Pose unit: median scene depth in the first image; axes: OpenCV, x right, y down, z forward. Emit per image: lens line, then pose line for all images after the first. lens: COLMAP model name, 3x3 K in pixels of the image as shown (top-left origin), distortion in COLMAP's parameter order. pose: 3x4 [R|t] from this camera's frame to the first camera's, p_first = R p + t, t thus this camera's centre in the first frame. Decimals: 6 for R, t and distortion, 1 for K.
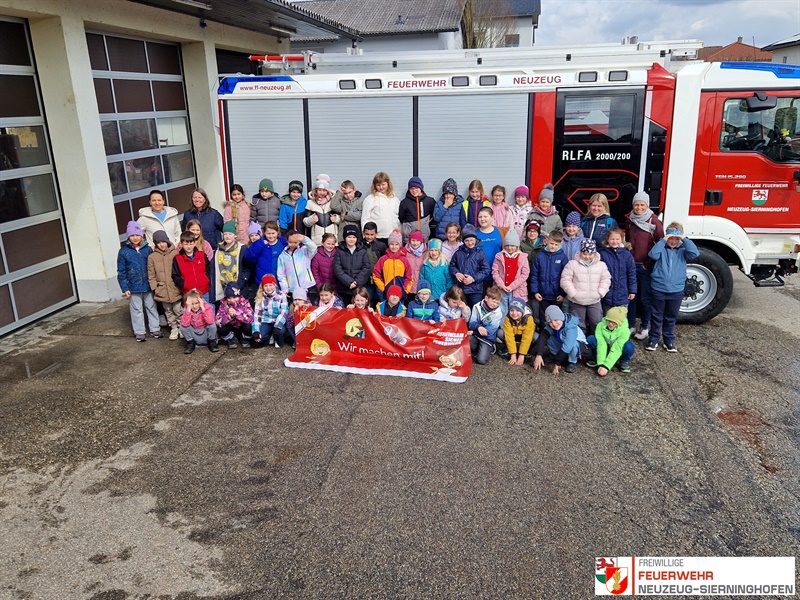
lens RADIAL K [[649.1, 0, 397.6], [0, 649.1, 308.8], [0, 0, 1]] dist [0.089478, -0.097169]
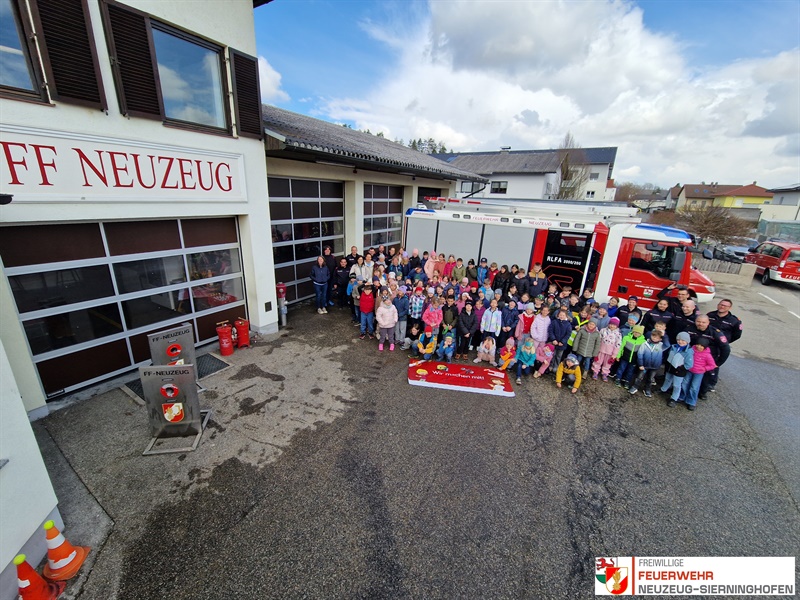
lens RADIAL K [[320.7, 0, 400.0], [0, 320.7, 300.0], [0, 0, 1]] dist [-0.001225, -0.000386]
pose [[0.931439, 0.175739, -0.318649, 0.160668], [-0.173566, 0.984184, 0.035442, -0.052194], [0.319838, 0.022295, 0.947210, -0.157088]]
